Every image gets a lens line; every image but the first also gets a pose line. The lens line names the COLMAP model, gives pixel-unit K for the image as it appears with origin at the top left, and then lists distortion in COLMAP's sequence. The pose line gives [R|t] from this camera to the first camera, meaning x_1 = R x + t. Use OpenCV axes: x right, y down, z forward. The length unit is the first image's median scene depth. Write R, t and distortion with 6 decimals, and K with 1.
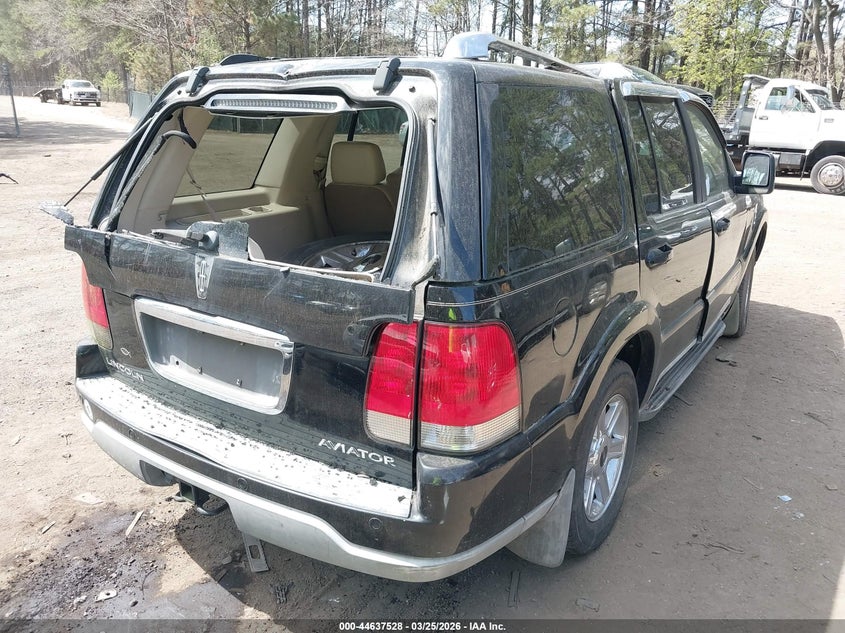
lens RADIAL K [[648.2, 0, 434.2], [0, 648.2, 317.9], [0, 0, 1]] dist [0.139931, -0.208311]
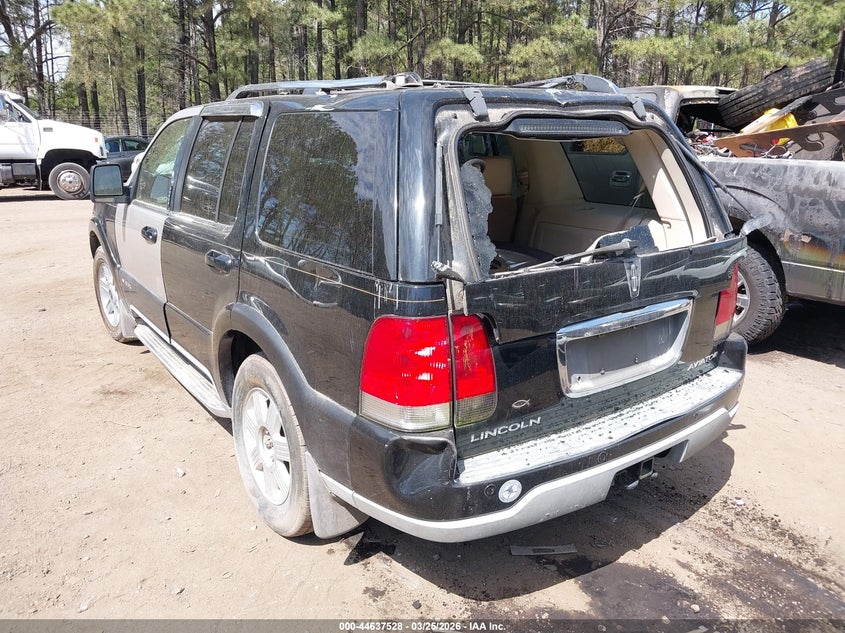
lens RADIAL K [[648.2, 0, 434.2], [0, 648.2, 317.9], [0, 0, 1]] dist [0.139931, -0.208311]
pose [[0.341045, -0.262466, 0.902663, -0.202078], [0.270882, 0.946940, 0.172996, -0.038467], [-0.900173, 0.185516, 0.394046, 0.115541]]
